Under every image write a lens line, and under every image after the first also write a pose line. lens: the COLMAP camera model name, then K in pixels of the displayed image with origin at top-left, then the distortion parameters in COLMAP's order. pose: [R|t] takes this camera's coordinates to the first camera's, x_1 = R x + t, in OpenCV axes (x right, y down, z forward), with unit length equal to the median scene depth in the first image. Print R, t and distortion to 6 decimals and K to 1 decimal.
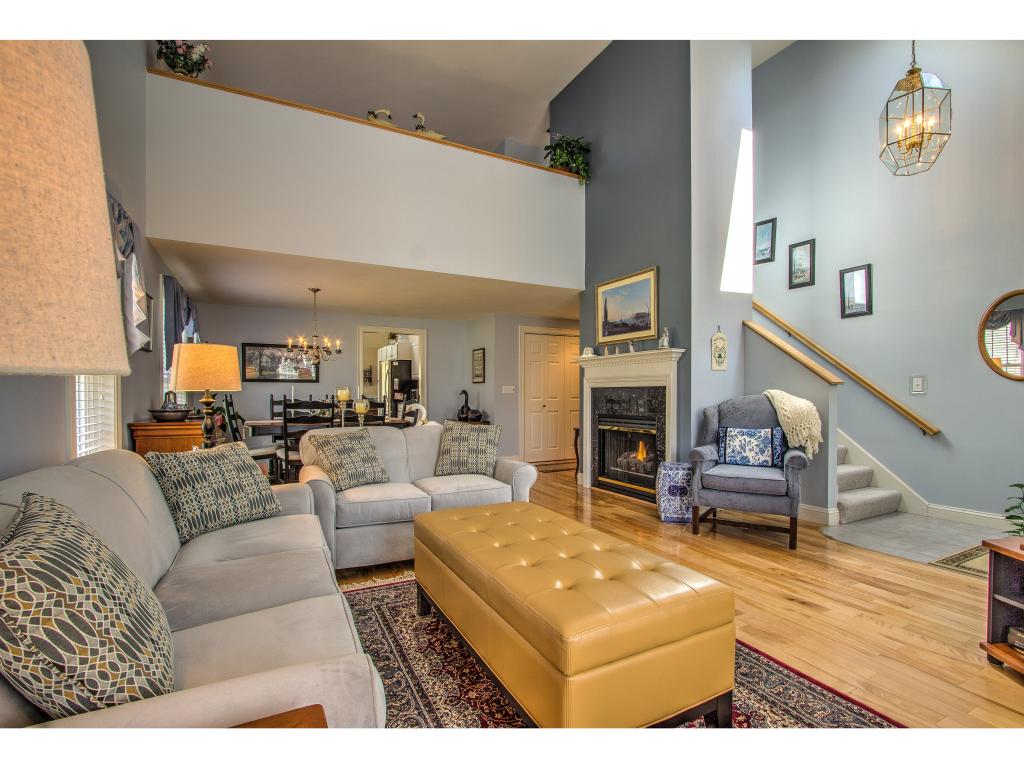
lens RADIAL K [[474.9, 0, 511.9], [0, 474.9, 399.5], [0, 0, 1]] dist [-0.014009, -0.000320]
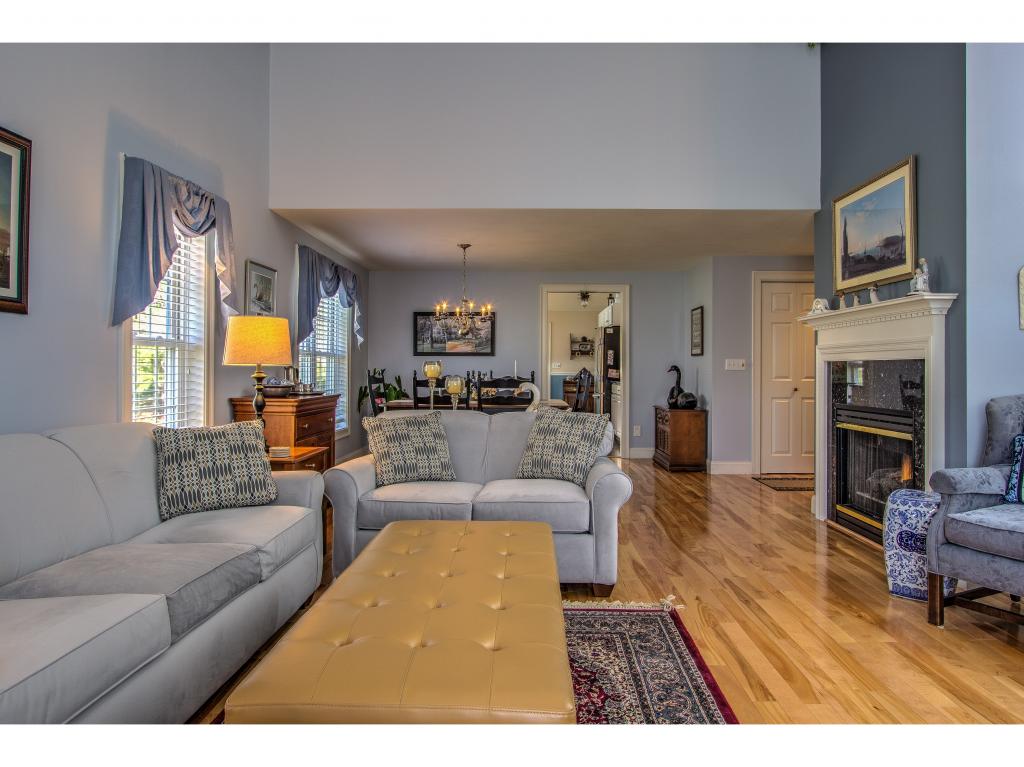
lens RADIAL K [[622.1, 0, 519.6], [0, 622.1, 364.9], [0, 0, 1]] dist [-0.014566, 0.003857]
pose [[0.877017, 0.001269, -0.480457, 0.245459], [-0.011225, 0.999778, -0.017849, -0.001977], [0.480328, 0.021047, 0.876836, 0.095845]]
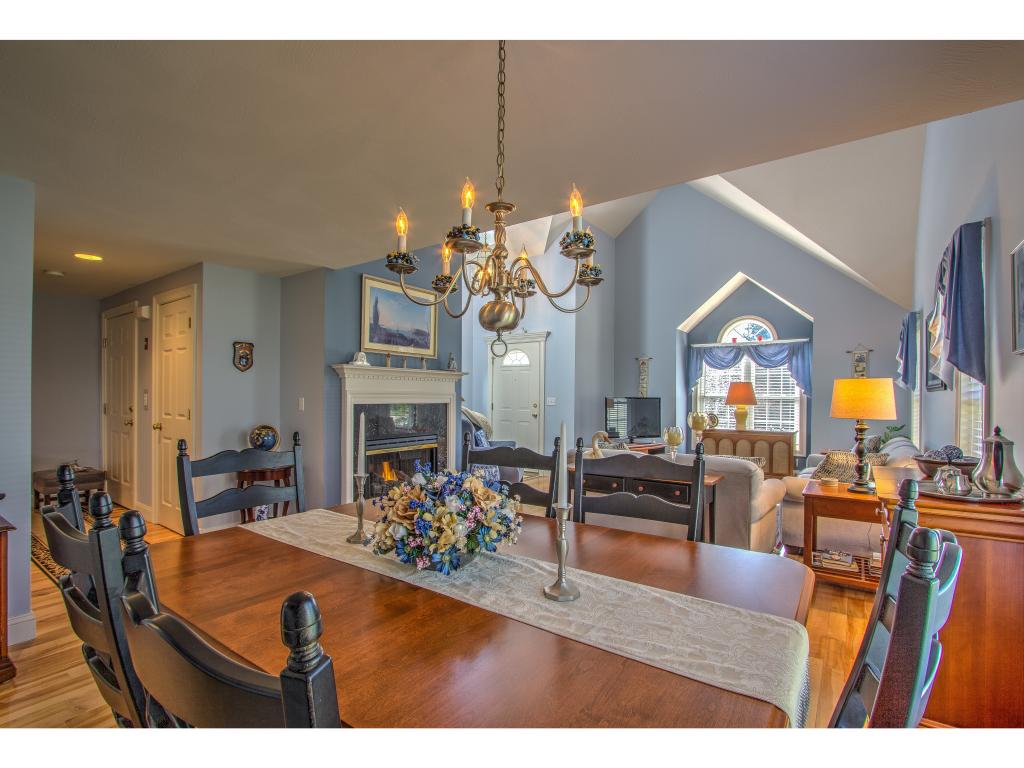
lens RADIAL K [[474.9, 0, 511.9], [0, 474.9, 399.5], [0, 0, 1]] dist [-0.014009, -0.000320]
pose [[-0.446456, -0.003730, 0.894798, -0.748420], [0.012710, 0.999864, 0.010509, -0.045399], [-0.894715, 0.016064, -0.446348, 1.334045]]
